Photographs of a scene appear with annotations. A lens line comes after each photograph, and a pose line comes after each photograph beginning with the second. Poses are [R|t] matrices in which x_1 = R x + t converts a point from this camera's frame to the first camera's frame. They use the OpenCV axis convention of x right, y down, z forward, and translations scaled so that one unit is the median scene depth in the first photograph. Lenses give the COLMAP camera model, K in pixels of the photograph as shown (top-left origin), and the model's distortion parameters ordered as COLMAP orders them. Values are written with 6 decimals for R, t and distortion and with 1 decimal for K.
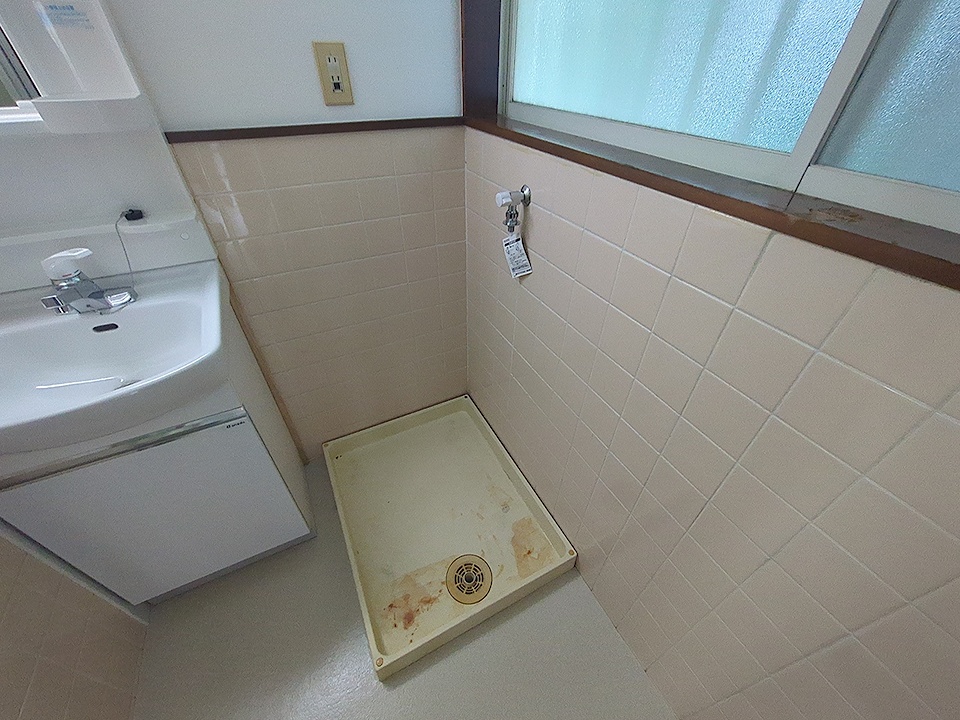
lens RADIAL K [[380.4, 0, 480.4], [0, 380.4, 363.2], [0, 0, 1]] dist [0.004753, 0.000450]
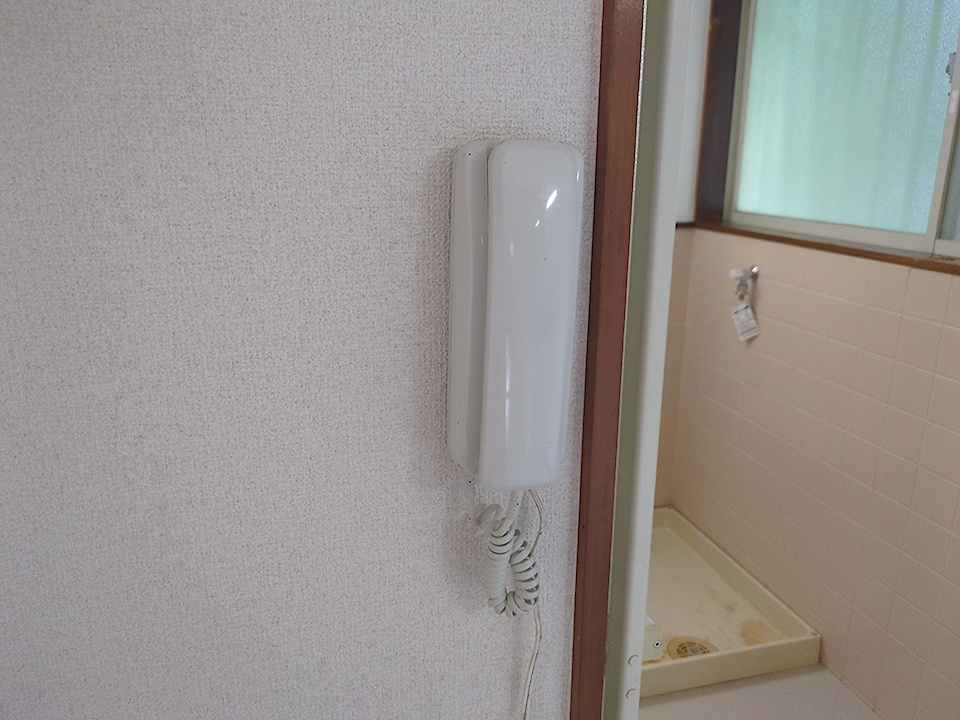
lens RADIAL K [[716.8, 0, 472.9], [0, 716.8, 356.3], [0, 0, 1]] dist [0.007996, 0.004075]
pose [[0.977315, 0.043309, -0.207317, -0.280673], [-0.122171, 0.914876, -0.384807, 0.824760], [0.173004, 0.401406, 0.899412, -1.164473]]
